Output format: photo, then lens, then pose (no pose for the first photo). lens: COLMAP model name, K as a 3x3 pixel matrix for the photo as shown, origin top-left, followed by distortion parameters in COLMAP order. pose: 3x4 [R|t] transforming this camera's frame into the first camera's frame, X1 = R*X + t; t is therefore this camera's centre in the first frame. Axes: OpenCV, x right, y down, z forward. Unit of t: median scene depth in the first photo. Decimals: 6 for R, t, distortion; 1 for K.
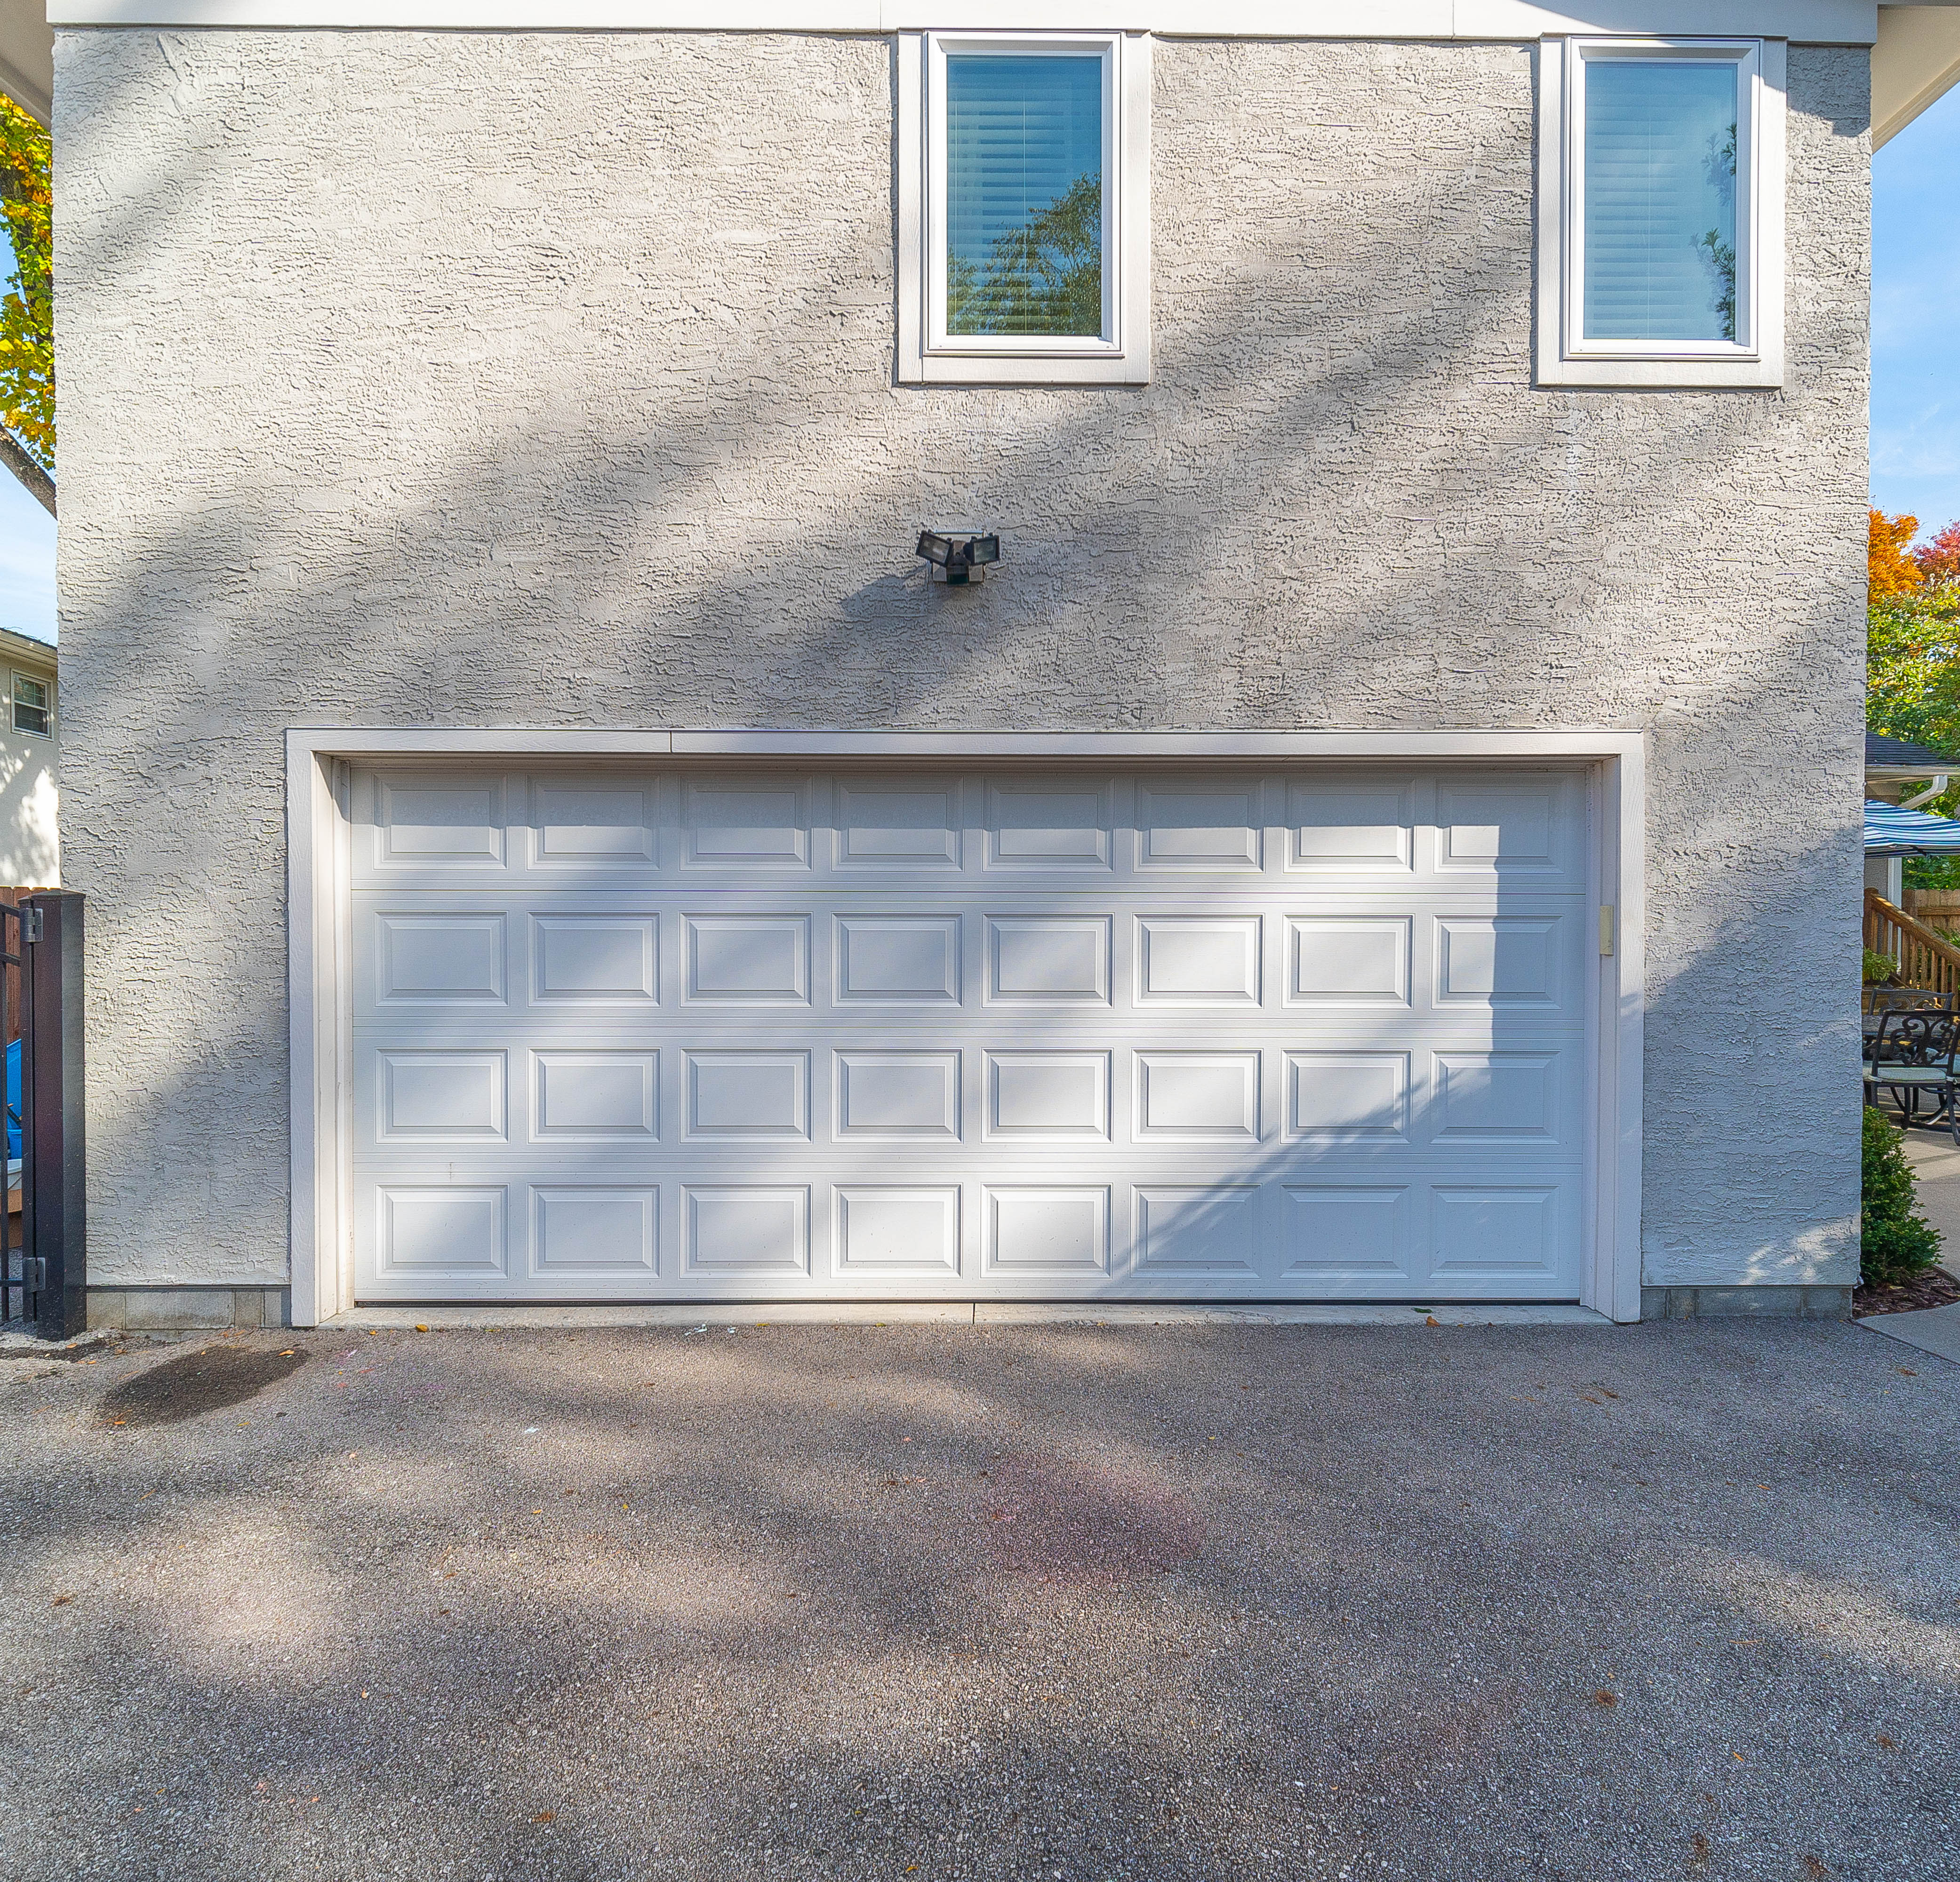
lens RADIAL K [[1127.6, 0, 978.8], [0, 1127.6, 928.3], [0, 0, 1]] dist [0.000254, -0.002260]
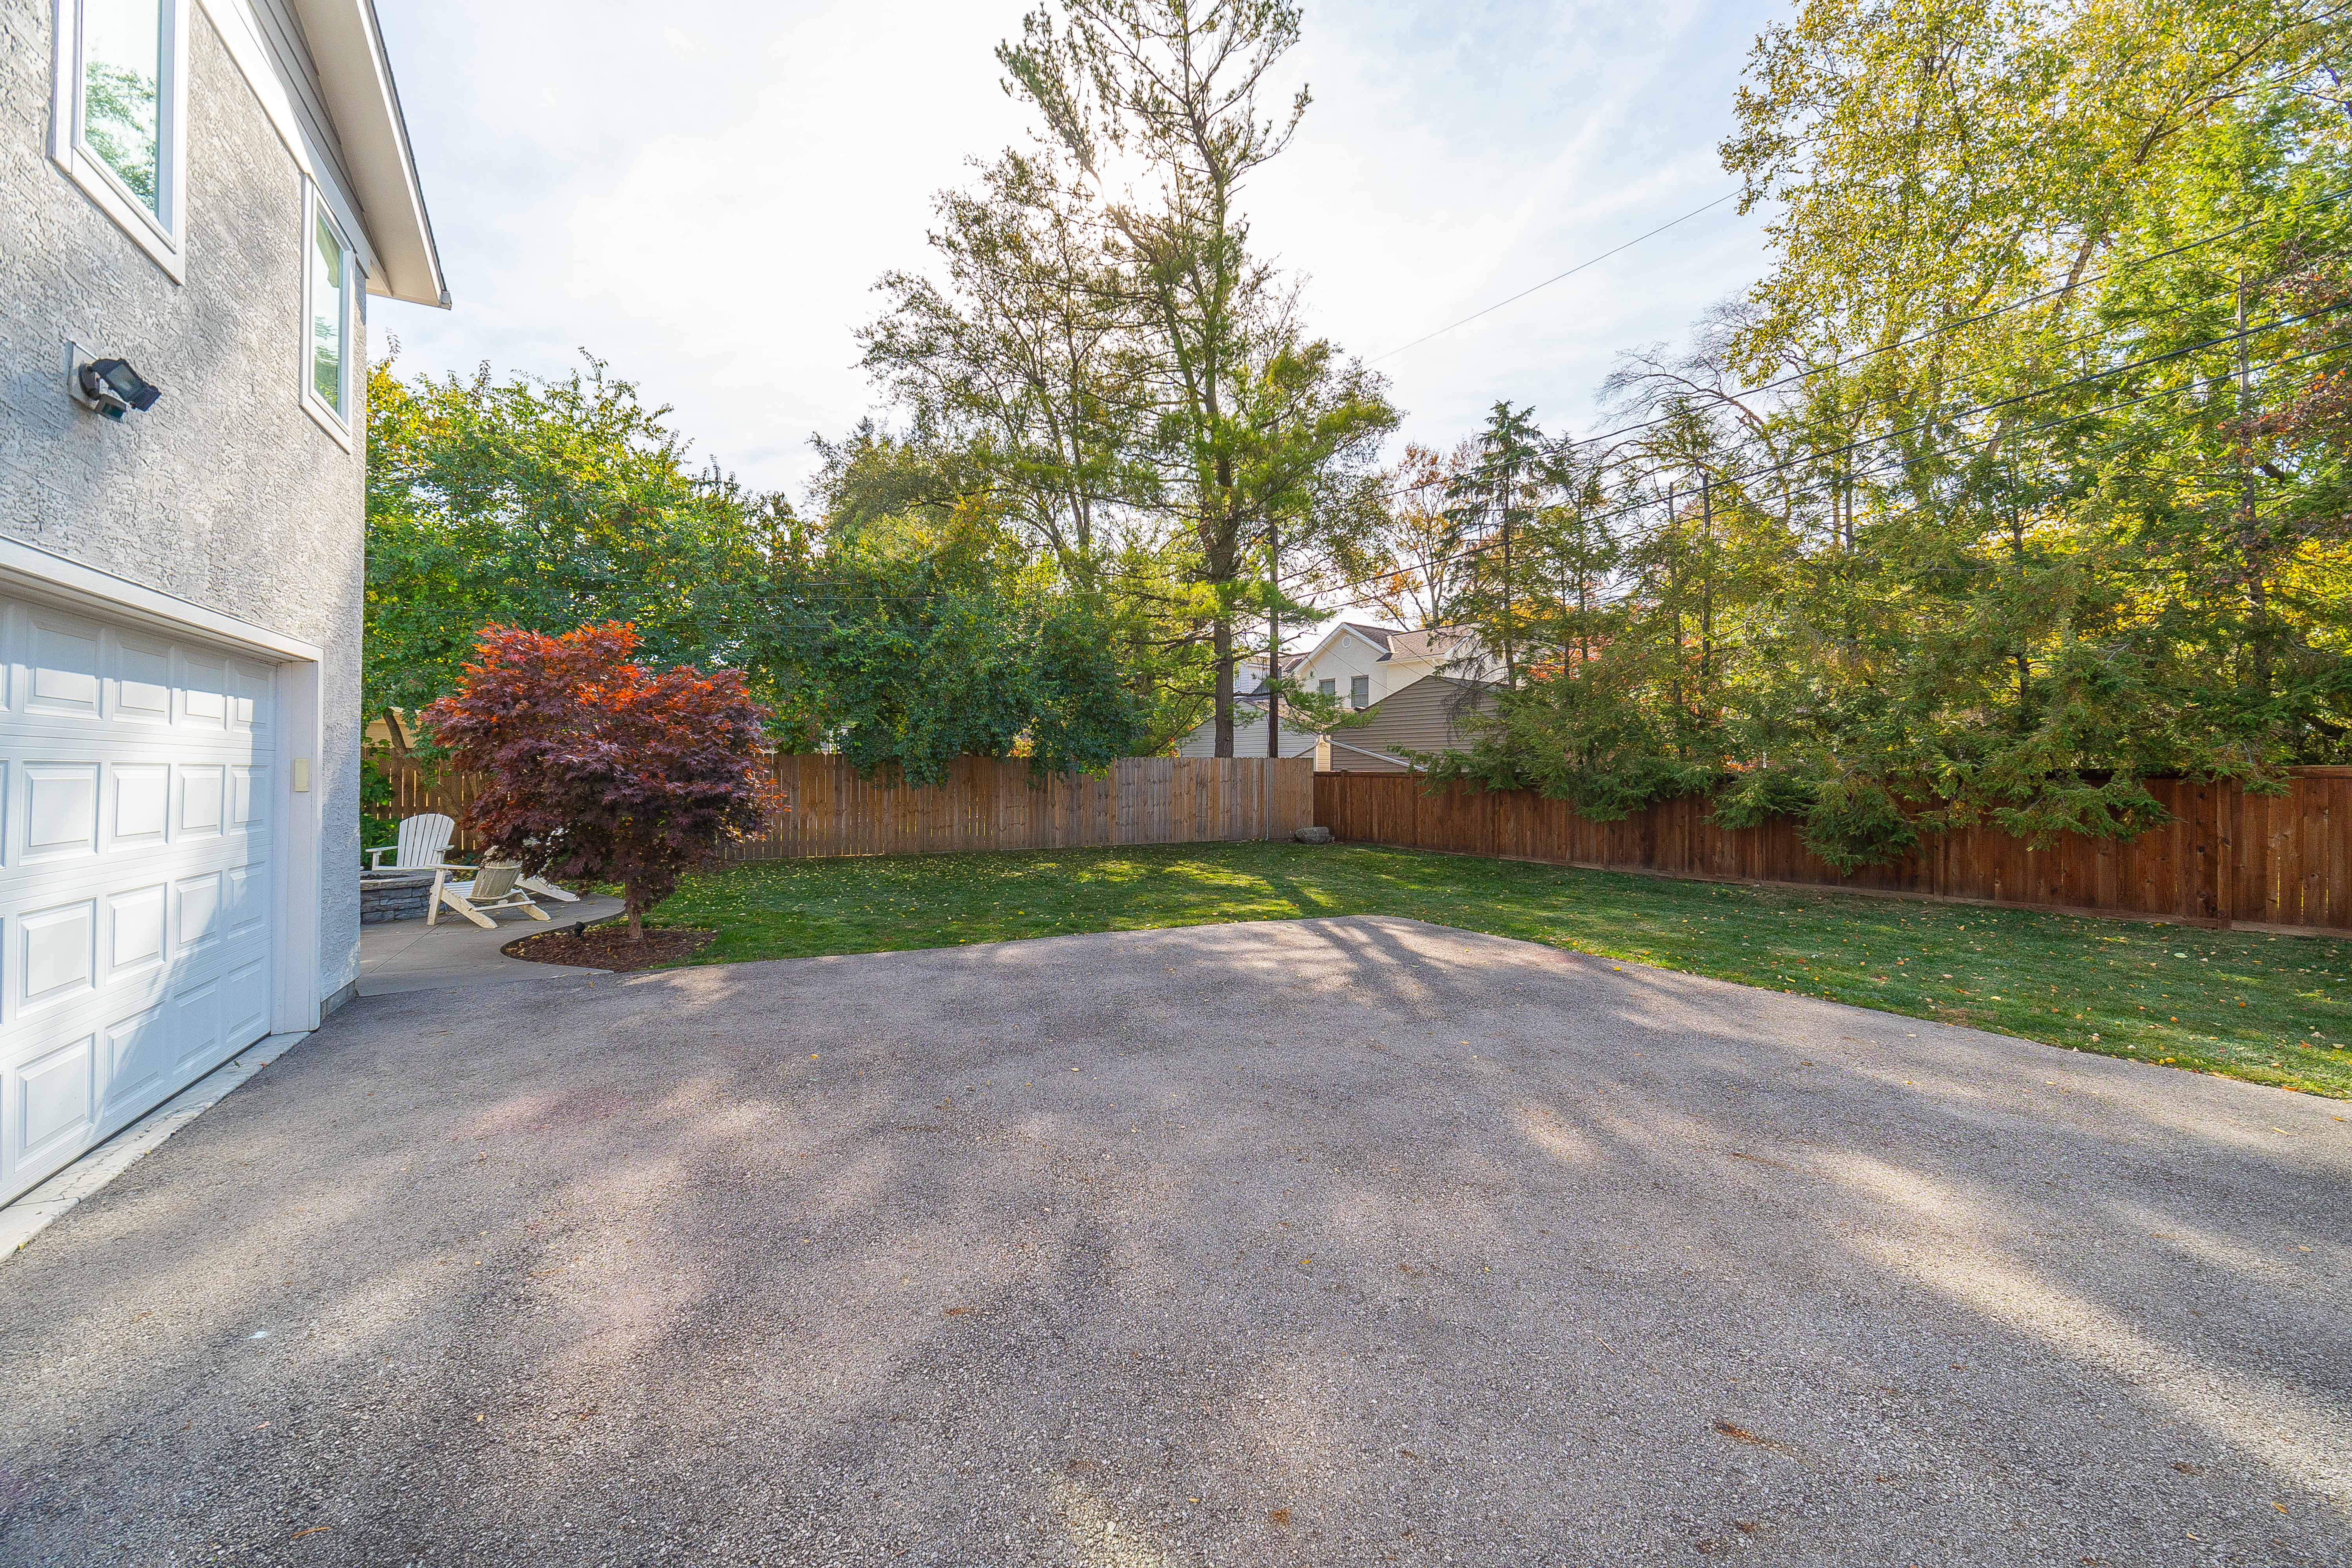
lens RADIAL K [[919.5, 0, 1181.1], [0, 919.5, 774.6], [0, 0, 1]] dist [-0.011000, 0.000058]
pose [[-0.479434, -0.003924, 0.877569, -1.150385], [0.002606, 0.999979, 0.005895, -0.002005], [-0.877574, 0.005113, -0.479414, 0.582223]]
